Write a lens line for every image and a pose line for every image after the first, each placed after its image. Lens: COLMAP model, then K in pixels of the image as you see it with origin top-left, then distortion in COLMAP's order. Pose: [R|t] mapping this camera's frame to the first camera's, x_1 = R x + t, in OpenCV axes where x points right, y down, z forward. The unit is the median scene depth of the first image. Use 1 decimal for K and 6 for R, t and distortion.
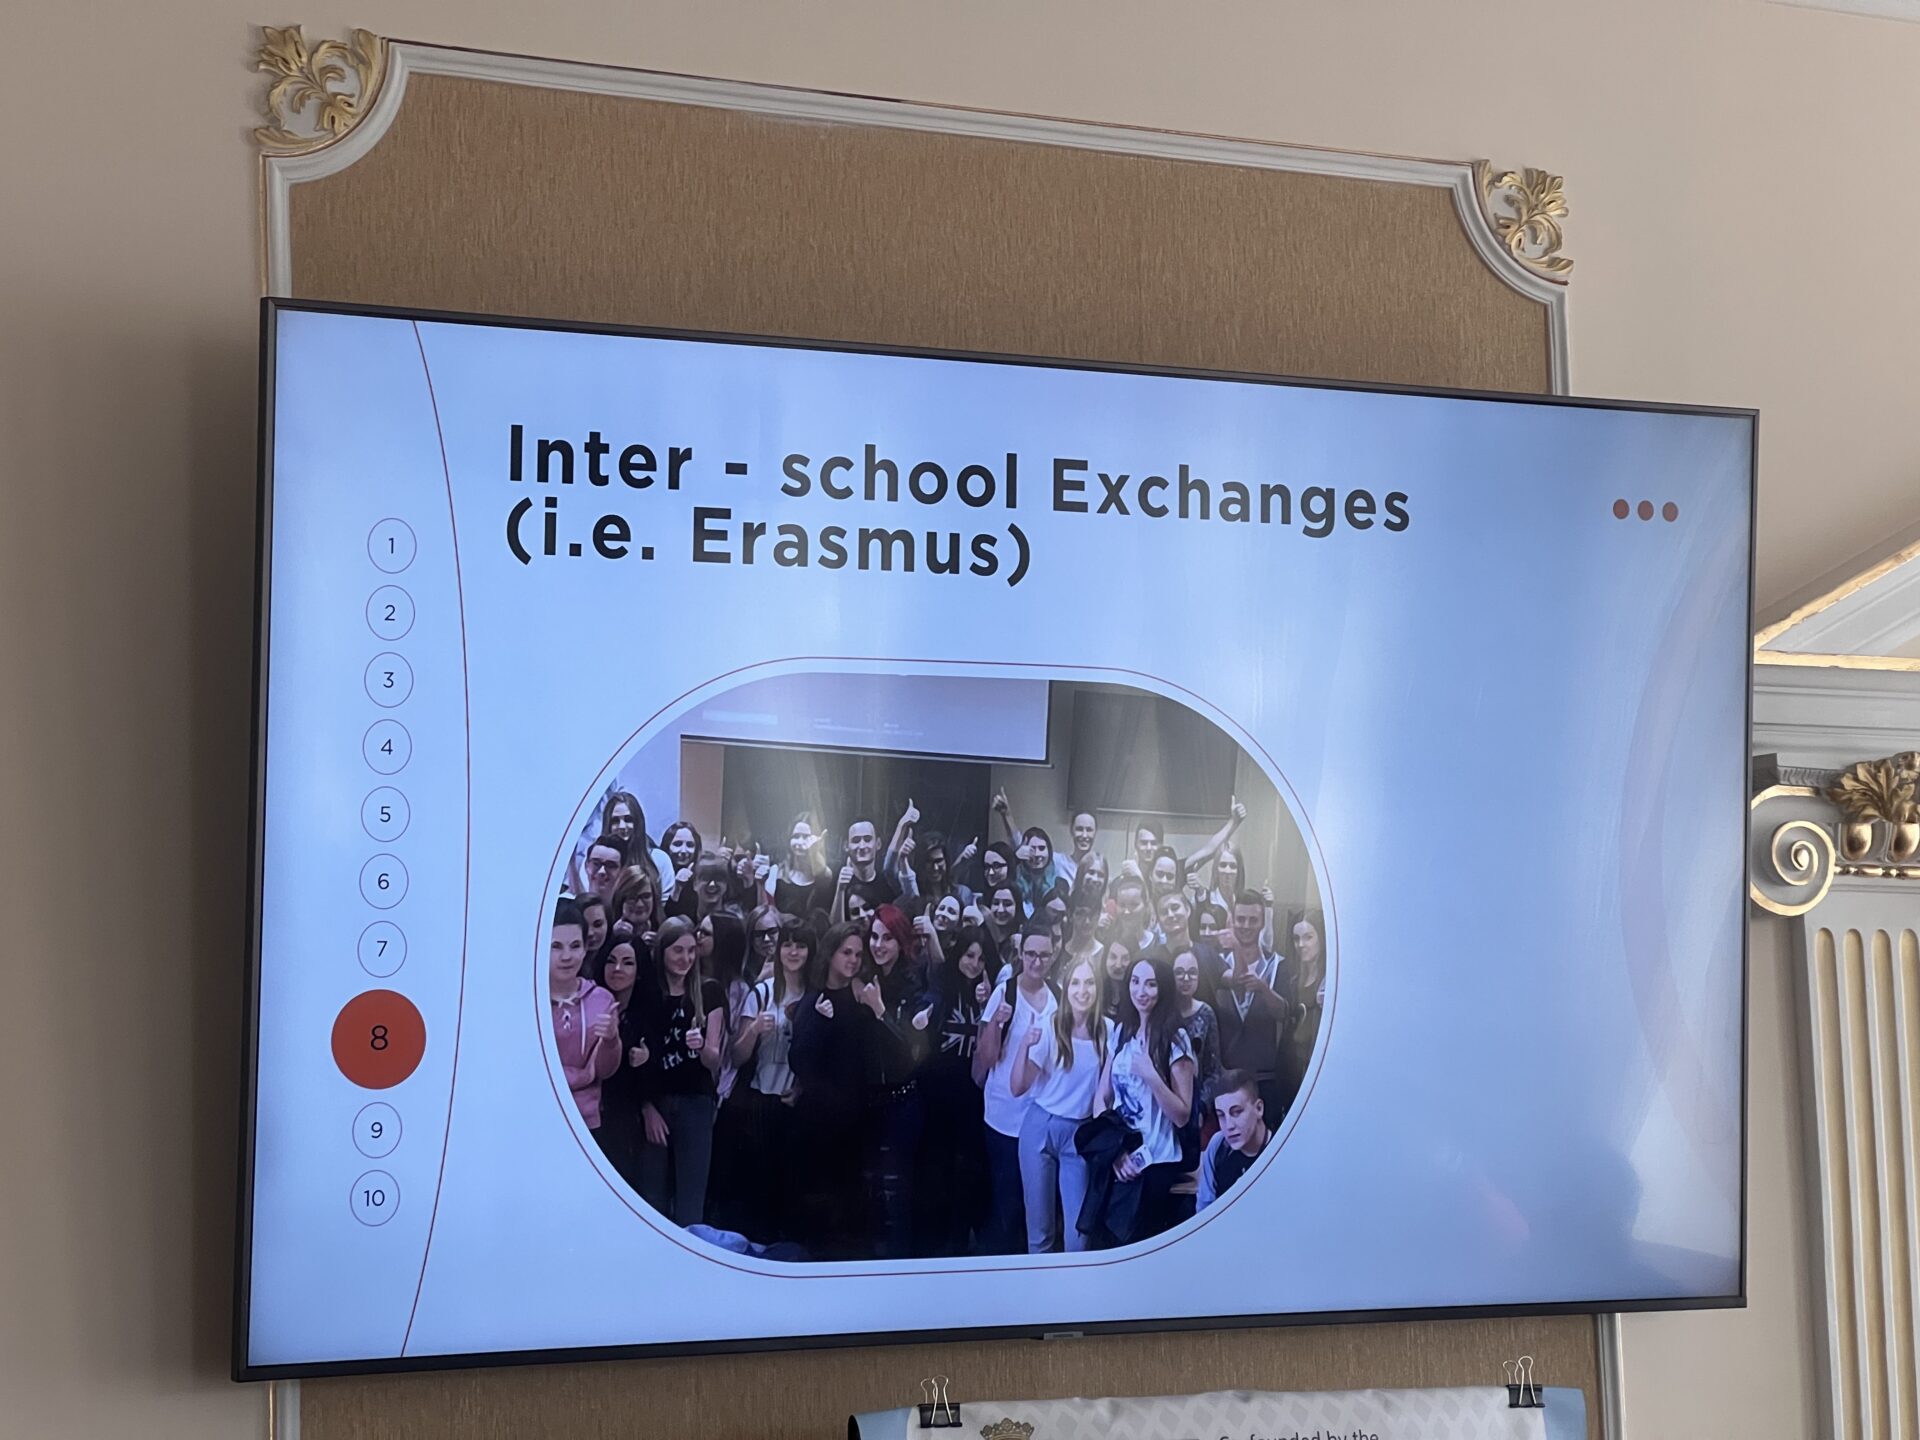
lens RADIAL K [[4328.6, 0, 960.0], [0, 4328.6, 720.0], [0, 0, 1]] dist [0.357713, 0.431340]
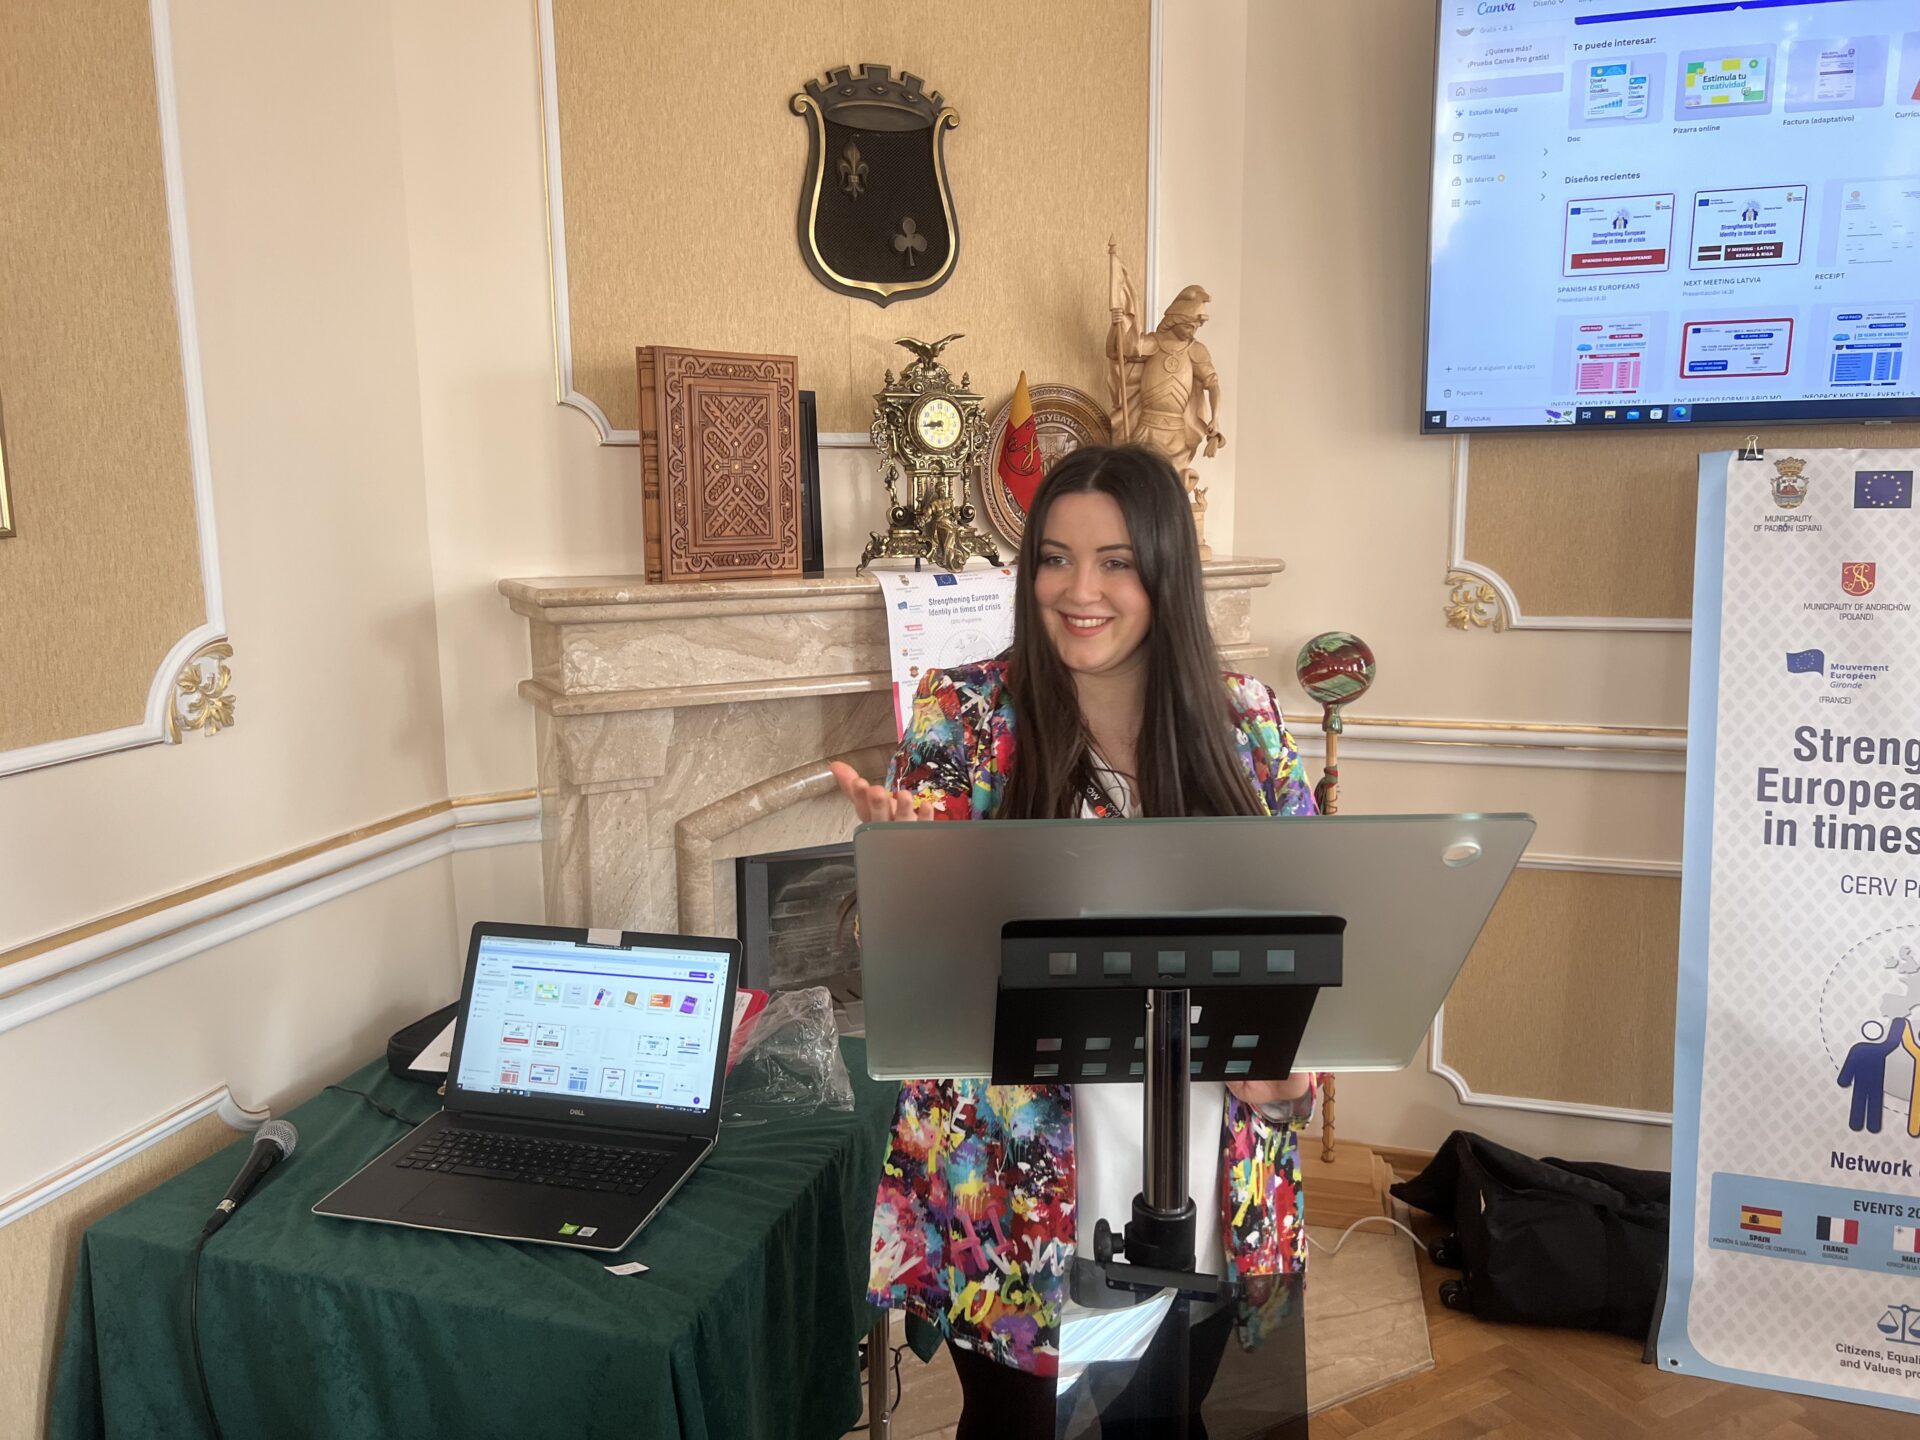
lens RADIAL K [[1450.7, 0, 971.9], [0, 1450.7, 711.7], [0, 0, 1]] dist [0.059797, -0.078633]
pose [[0.699393, 0.132346, -0.702378, 0.201064], [0.068359, 0.965816, 0.250053, 0.067592], [0.711461, -0.222899, 0.666437, 0.223434]]
